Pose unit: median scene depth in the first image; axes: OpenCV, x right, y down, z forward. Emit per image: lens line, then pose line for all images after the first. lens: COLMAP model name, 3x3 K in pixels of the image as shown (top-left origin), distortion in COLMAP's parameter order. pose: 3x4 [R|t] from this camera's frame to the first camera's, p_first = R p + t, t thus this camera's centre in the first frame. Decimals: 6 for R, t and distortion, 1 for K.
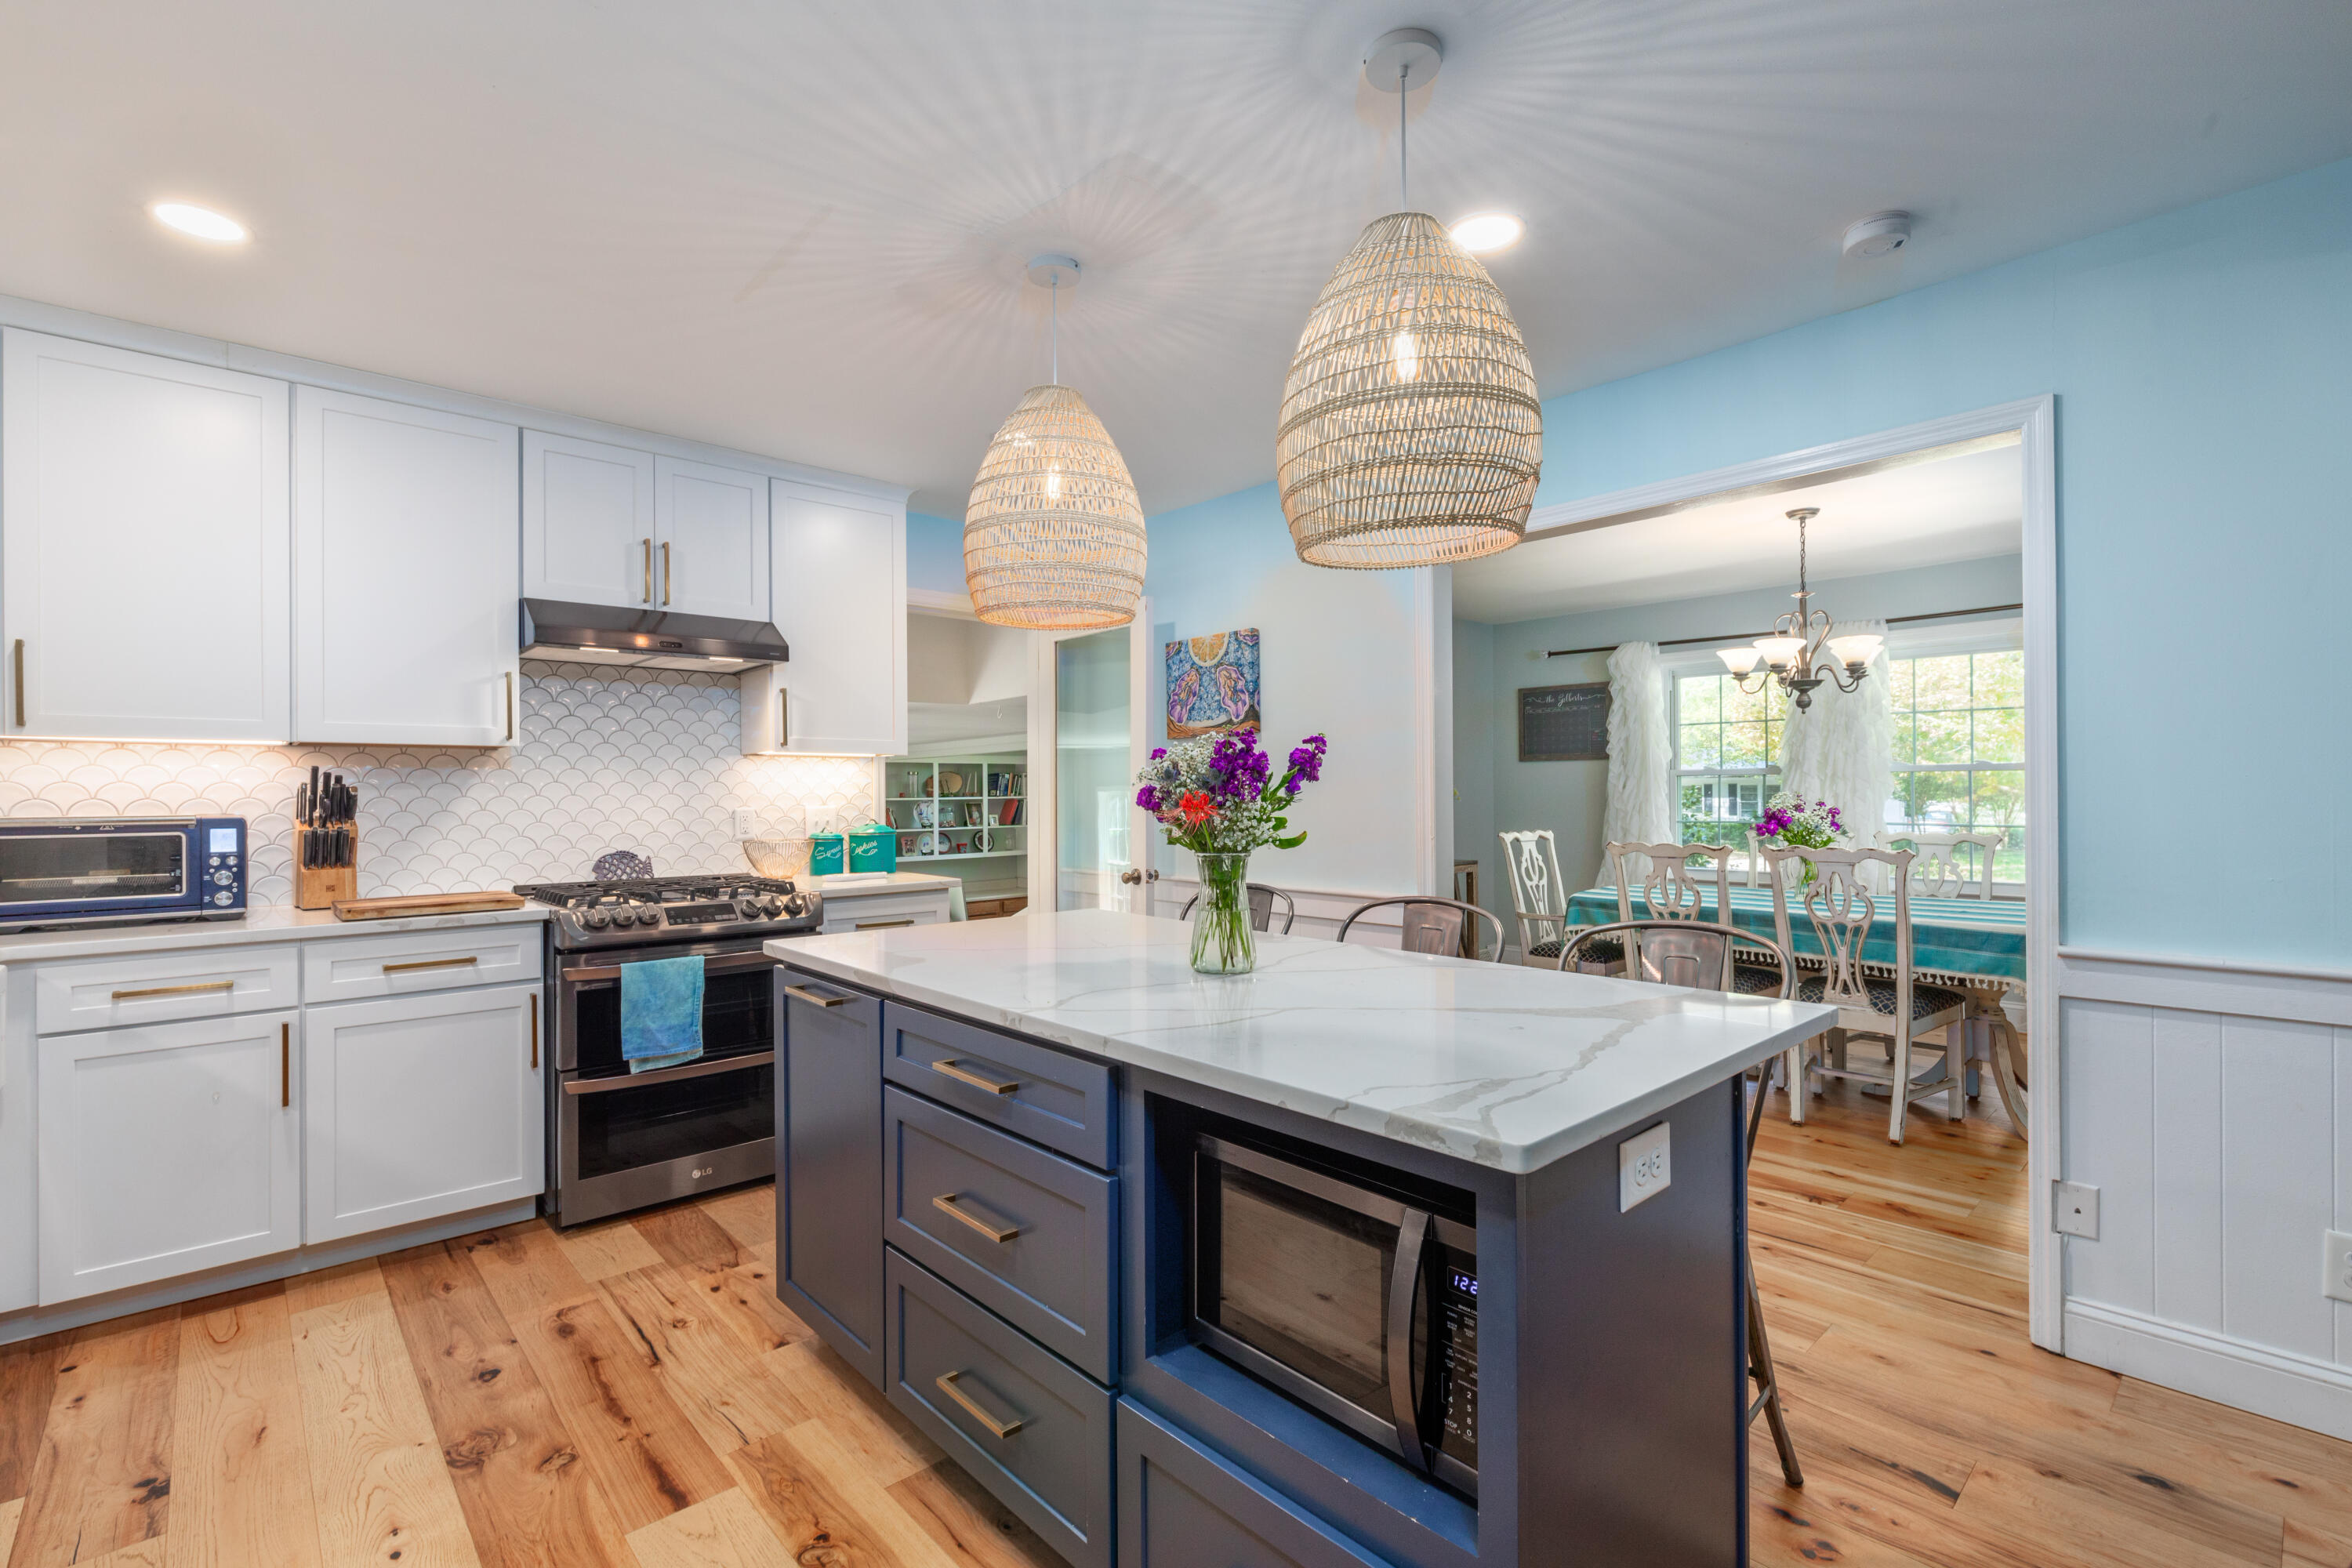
lens RADIAL K [[1069.5, 0, 1188.8], [0, 1069.5, 790.3], [0, 0, 1]] dist [-0.002324, -0.000161]
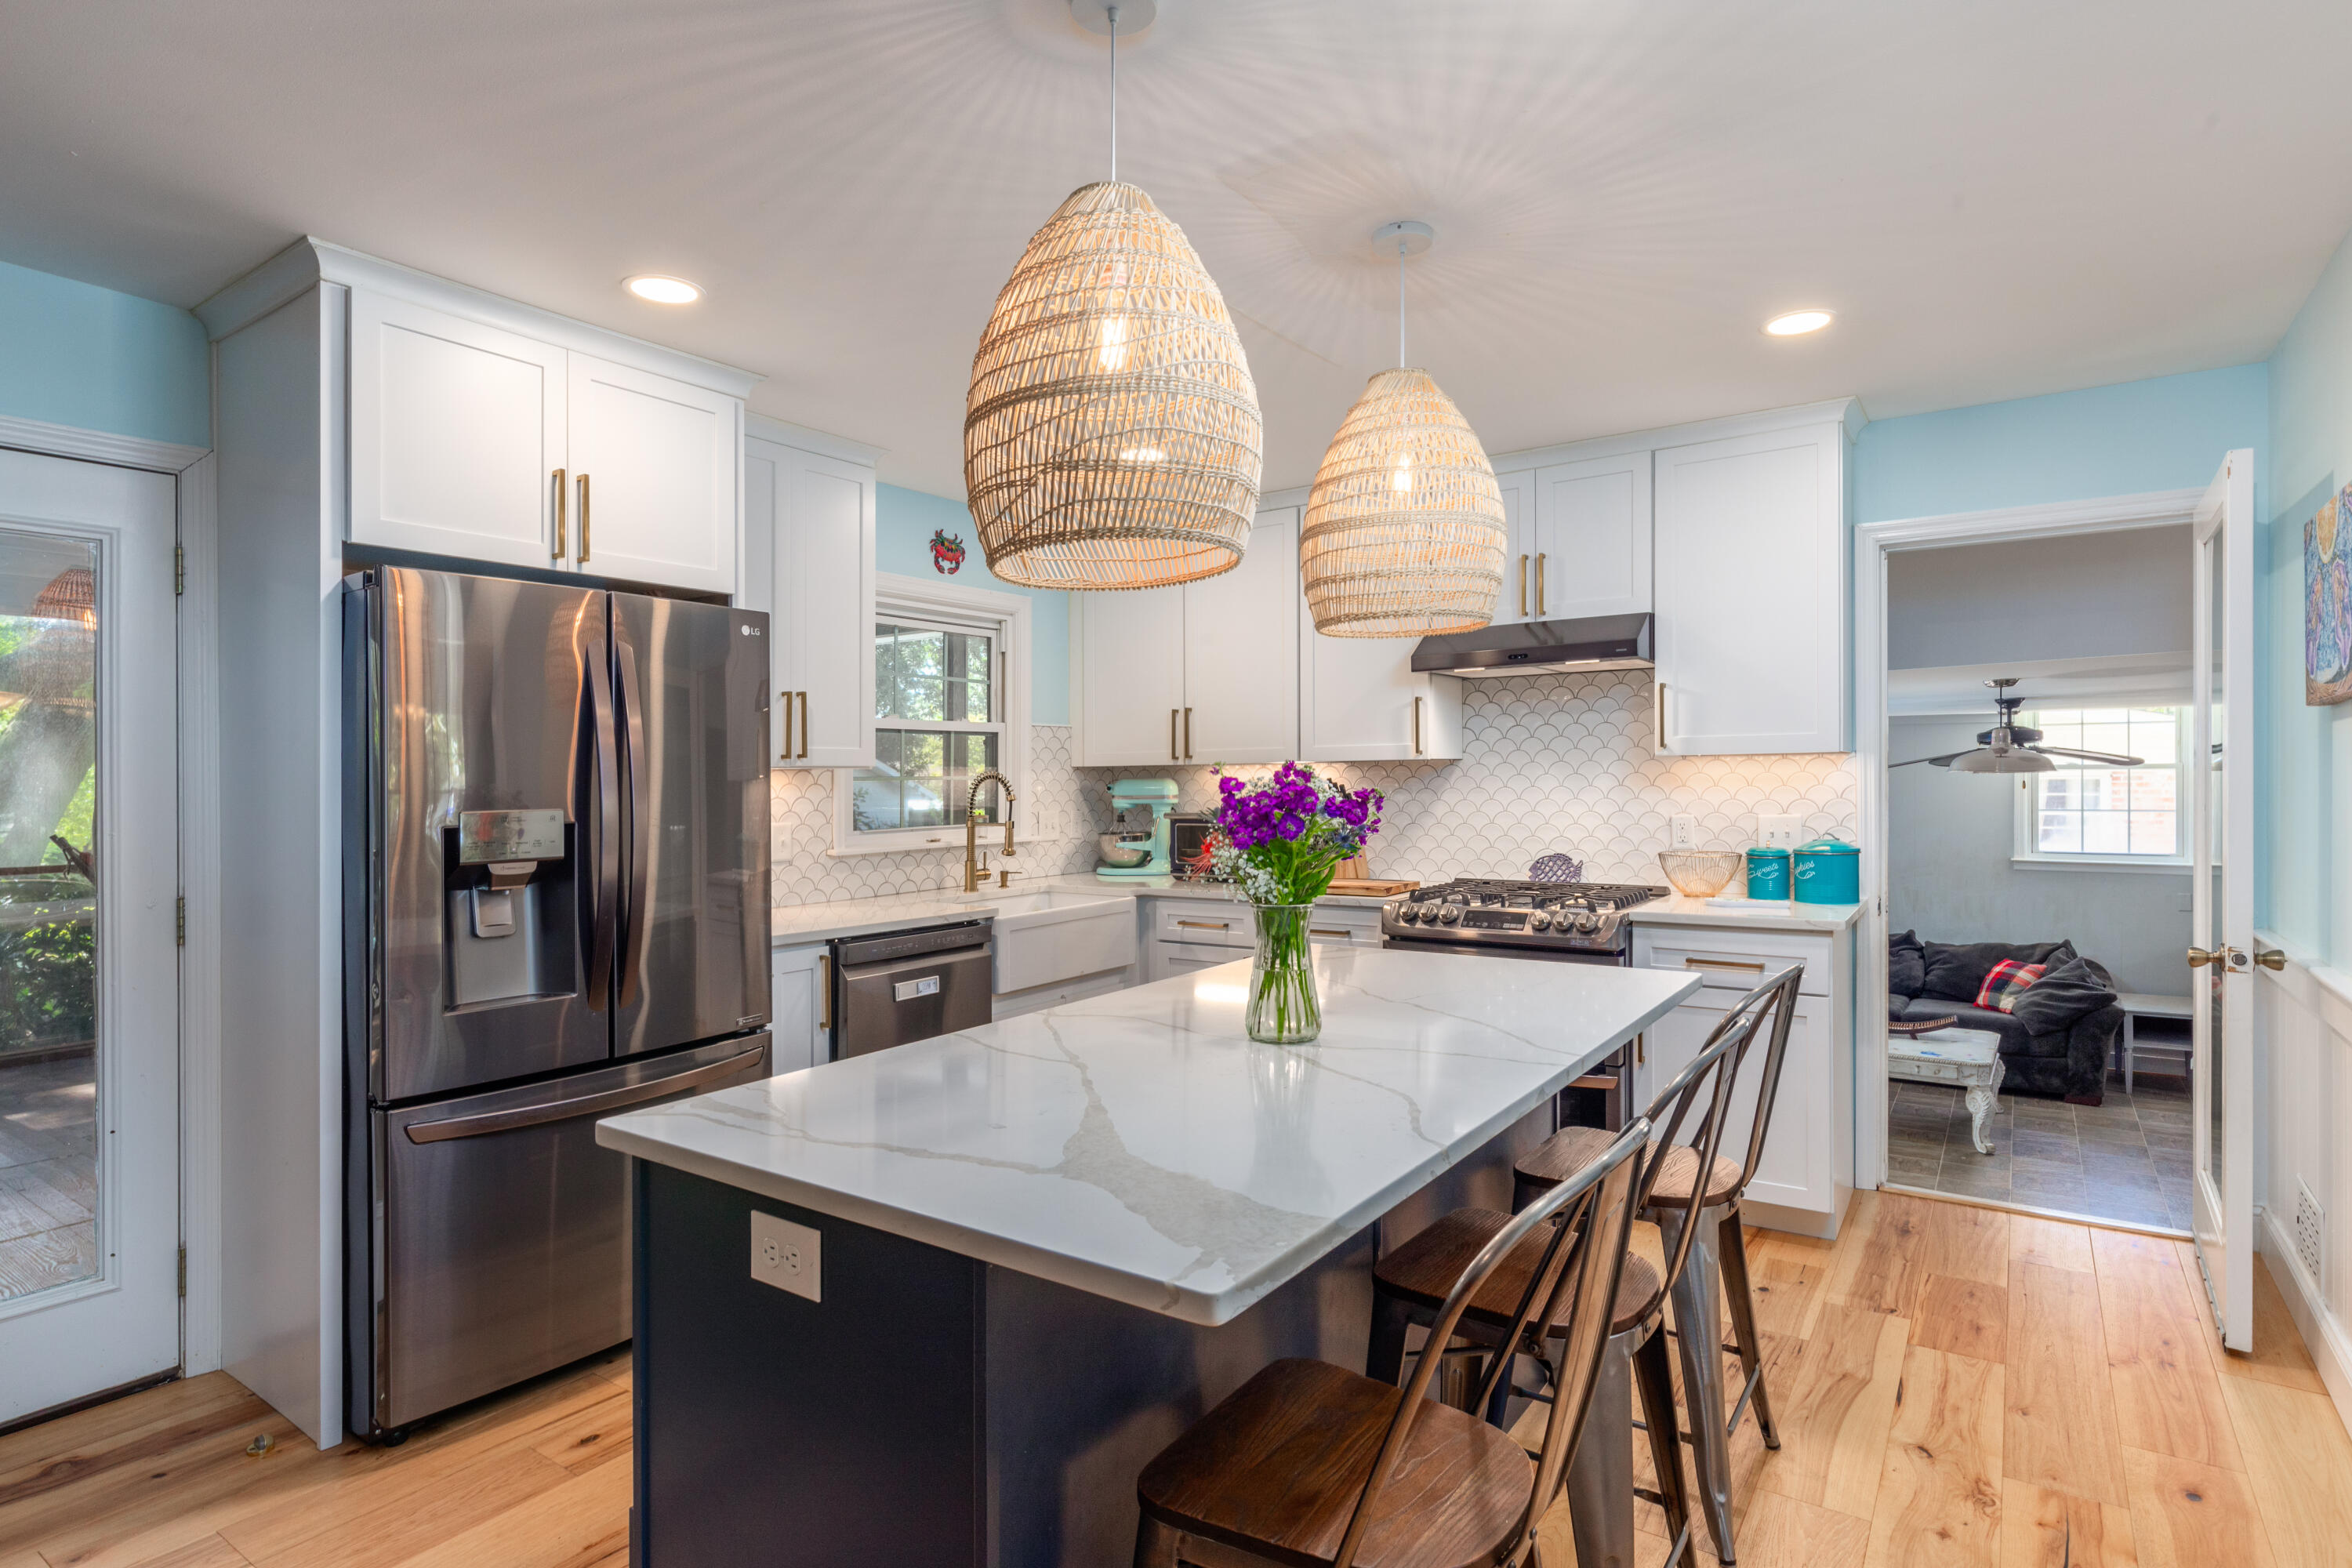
lens RADIAL K [[1212.1, 0, 1186.7], [0, 1212.1, 788.5], [0, 0, 1]] dist [0.001928, -0.000335]
pose [[0.224351, 0.009964, -0.974458, 0.532570], [0.010629, 0.999863, 0.012671, -0.024898], [0.974450, -0.013200, 0.224214, 0.390345]]
